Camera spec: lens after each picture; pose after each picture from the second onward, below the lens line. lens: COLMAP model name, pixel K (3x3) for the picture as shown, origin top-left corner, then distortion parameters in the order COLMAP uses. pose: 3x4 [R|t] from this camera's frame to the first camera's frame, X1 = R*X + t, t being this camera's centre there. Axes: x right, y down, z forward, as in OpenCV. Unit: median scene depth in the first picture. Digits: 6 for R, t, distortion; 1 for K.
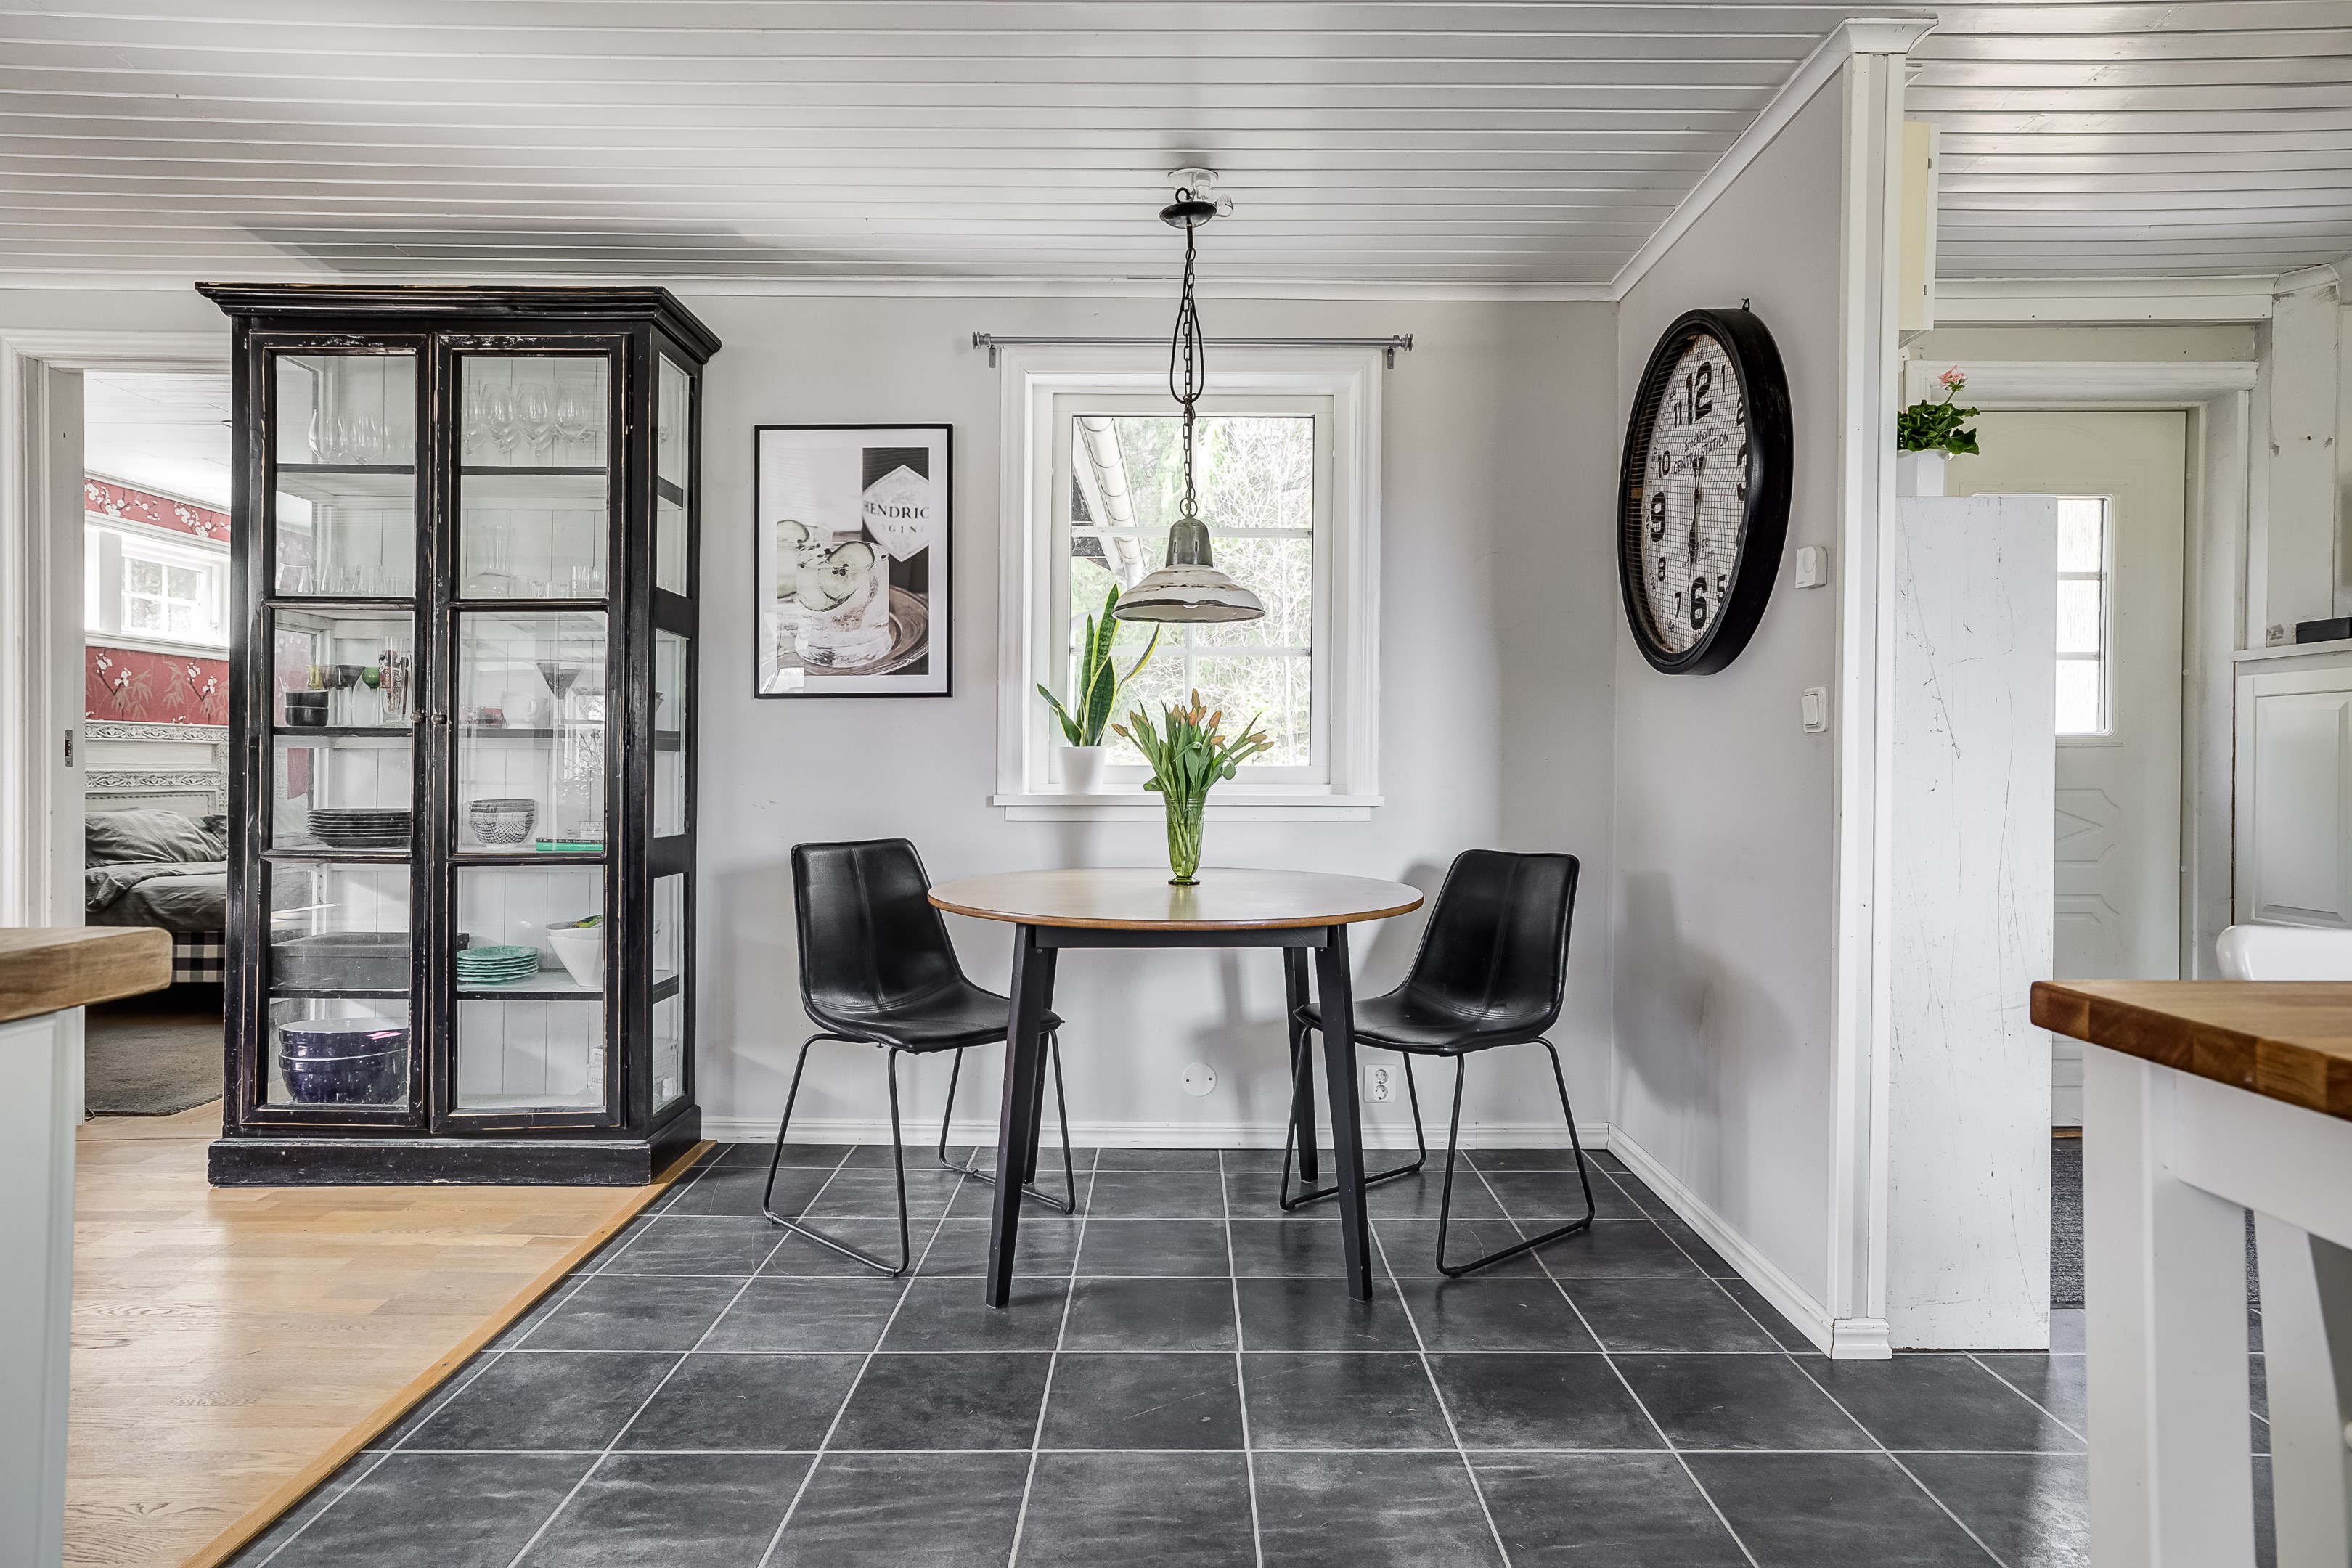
lens RADIAL K [[1301.9, 0, 1195.7], [0, 1301.9, 771.5], [0, 0, 1]] dist [-0.004131, 0.011322]
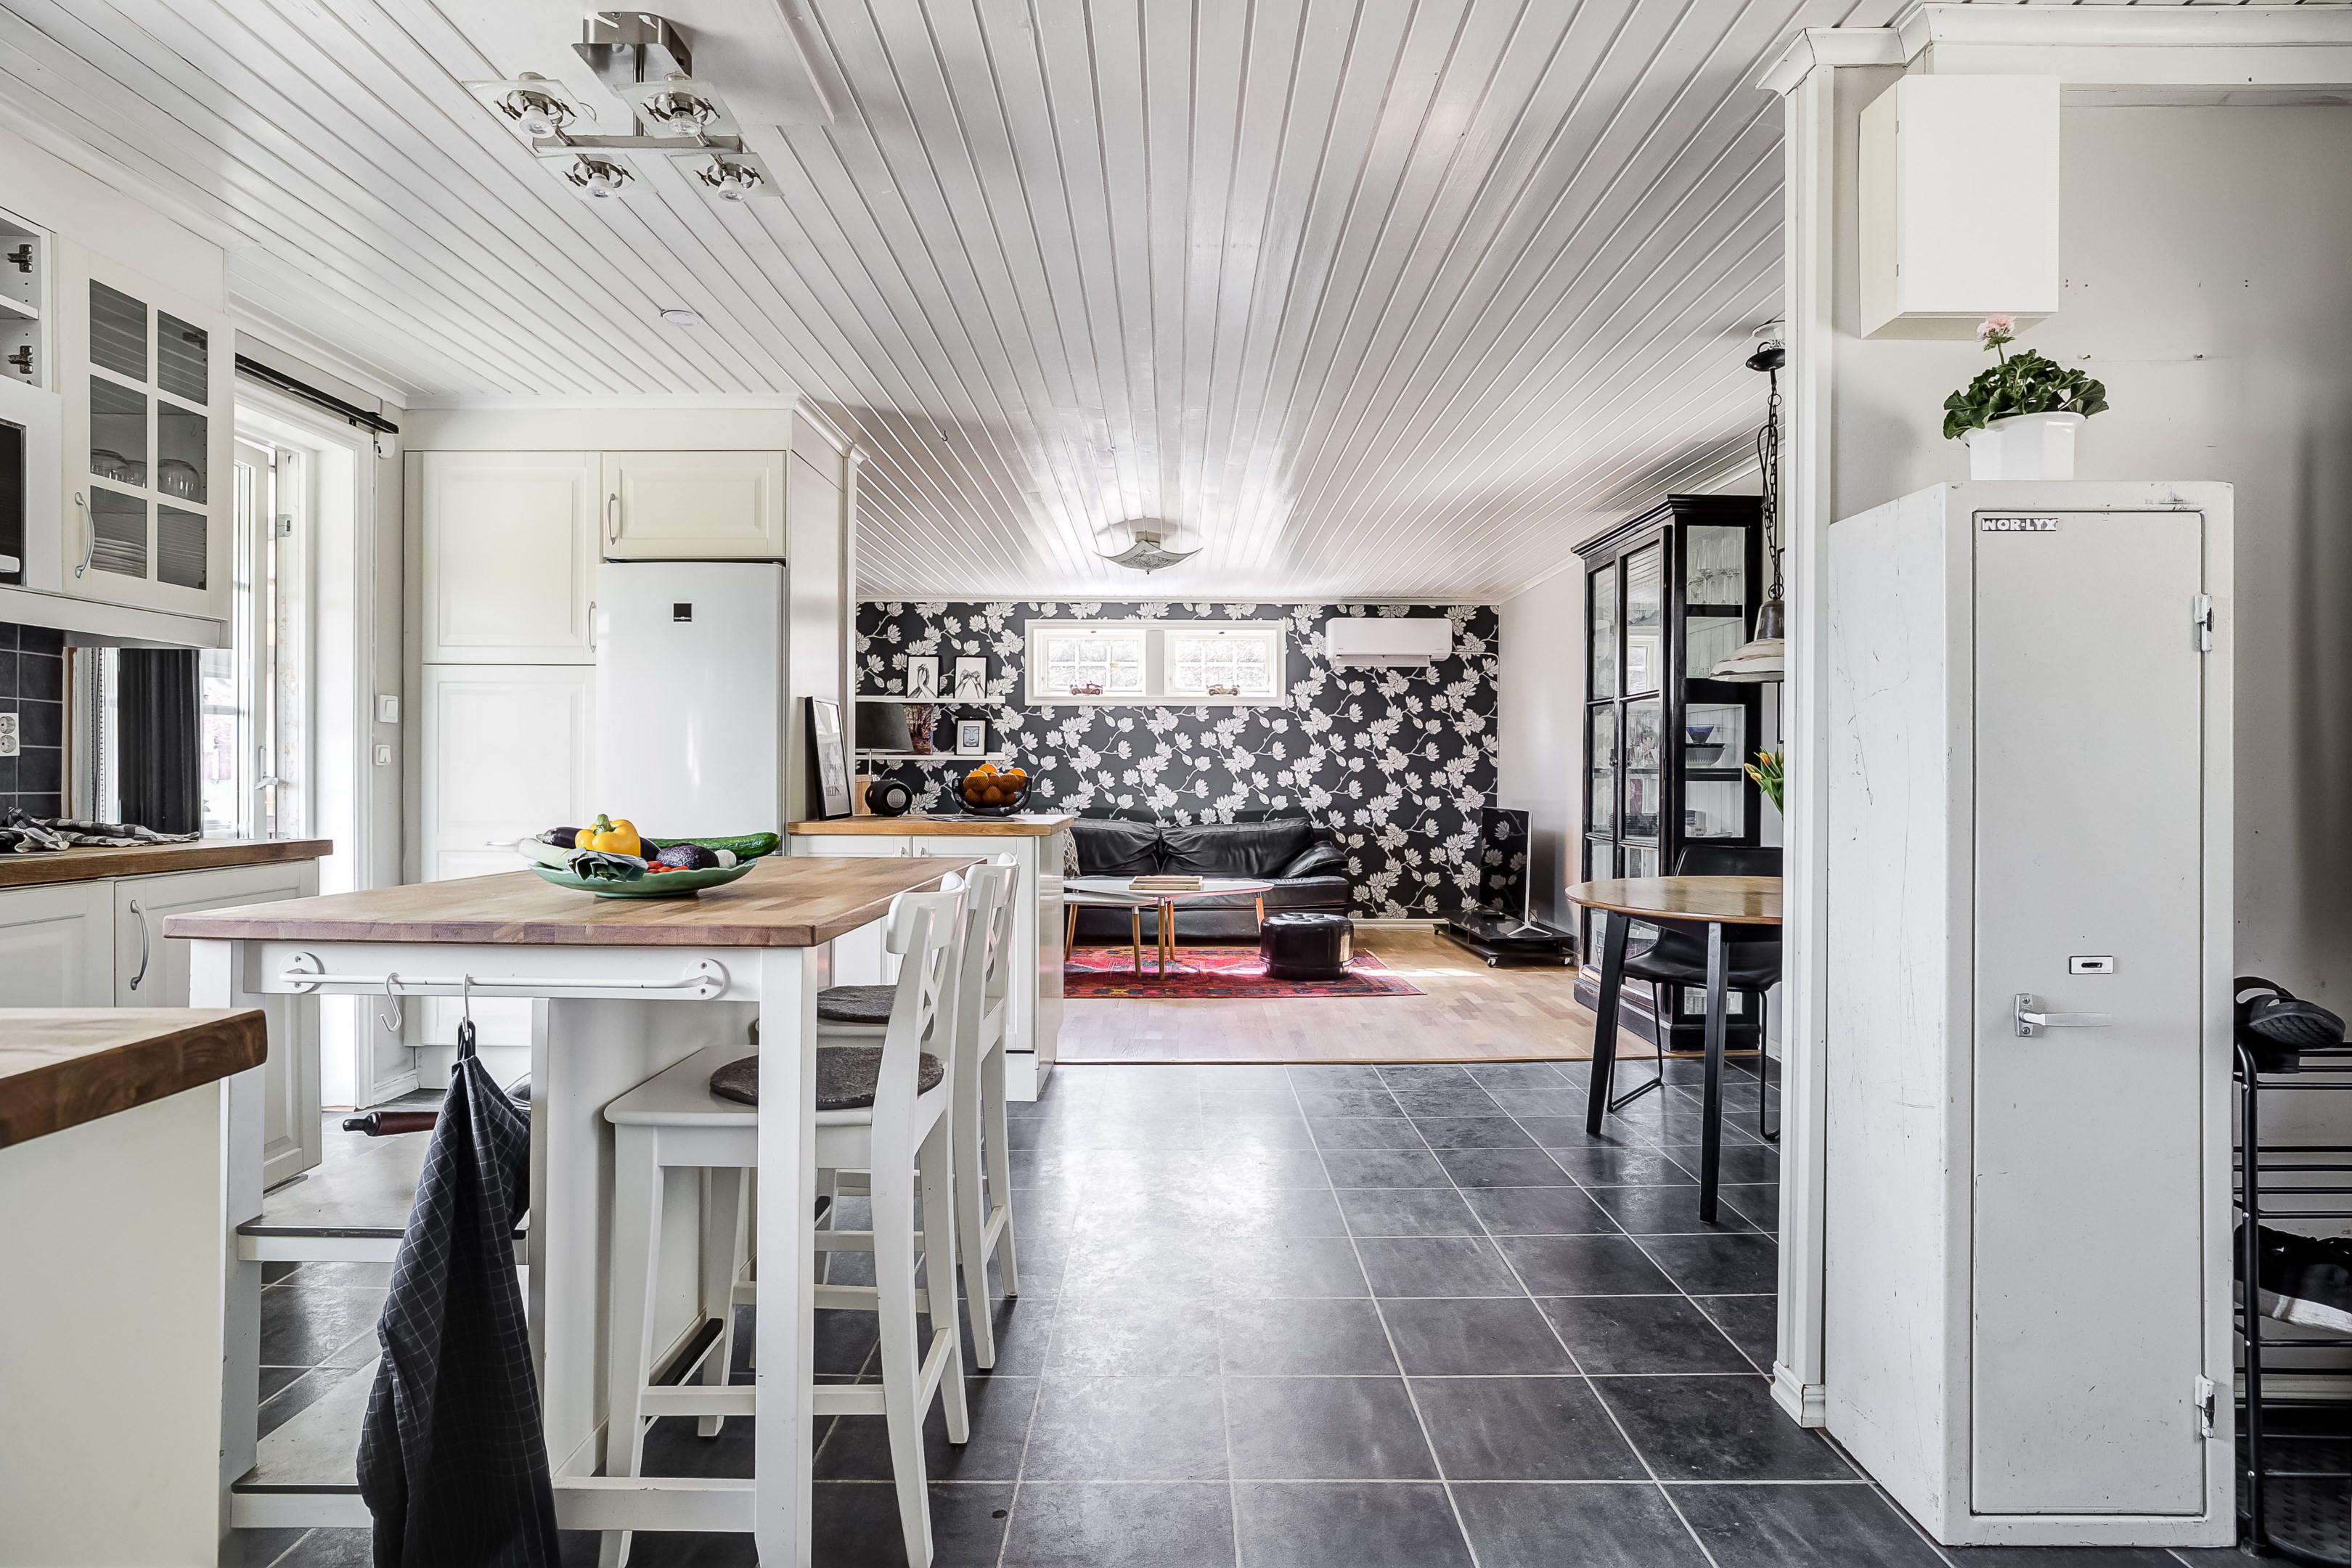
lens RADIAL K [[1180.9, 0, 1204.0], [0, 1180.9, 788.2], [0, 0, 1]] dist [-0.029734, 0.012028]
pose [[0.011979, 0.009418, -0.999884, 1.112685], [-0.007116, 0.999931, 0.009333, -0.020722], [0.999903, 0.007003, 0.012045, 0.437103]]
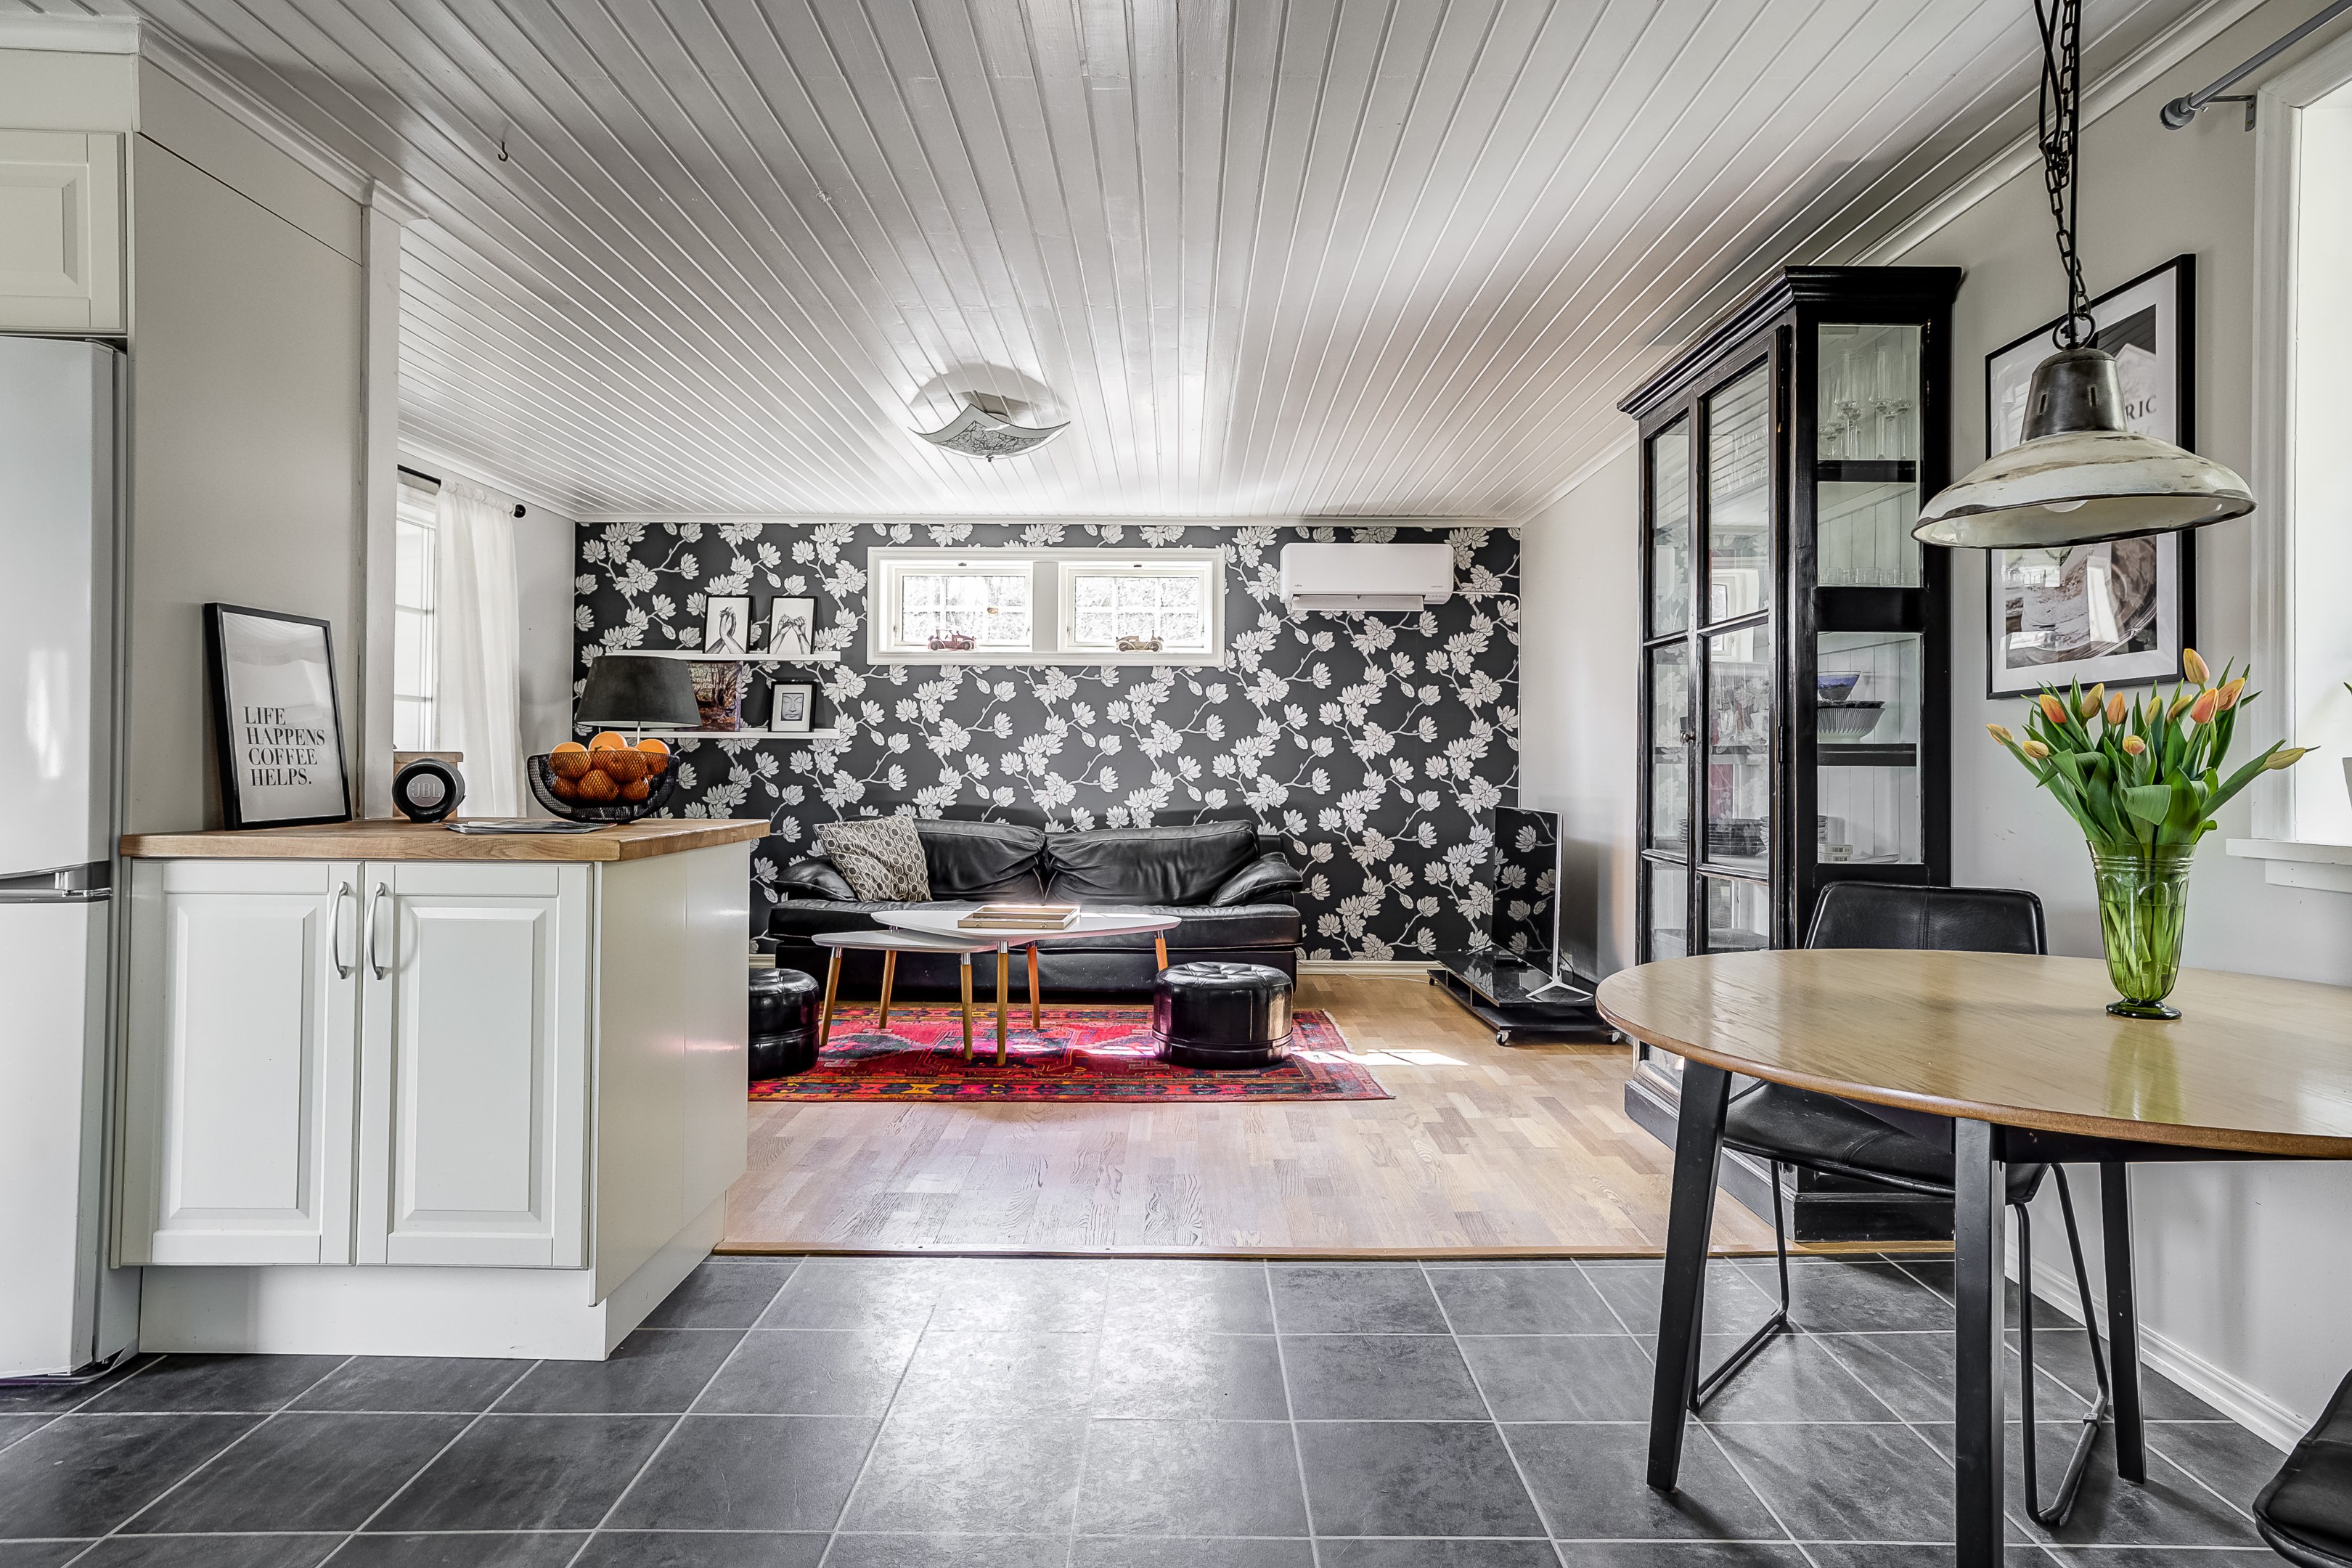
lens RADIAL K [[1301.9, 0, 1188.8], [0, 1301.9, 754.5], [0, 0, 1]] dist [-0.004131, 0.011322]
pose [[-0.010584, -0.011877, -0.999873, 0.546586], [-0.010558, 0.999875, -0.011766, -0.011305], [0.999888, 0.010433, -0.010709, 0.629433]]
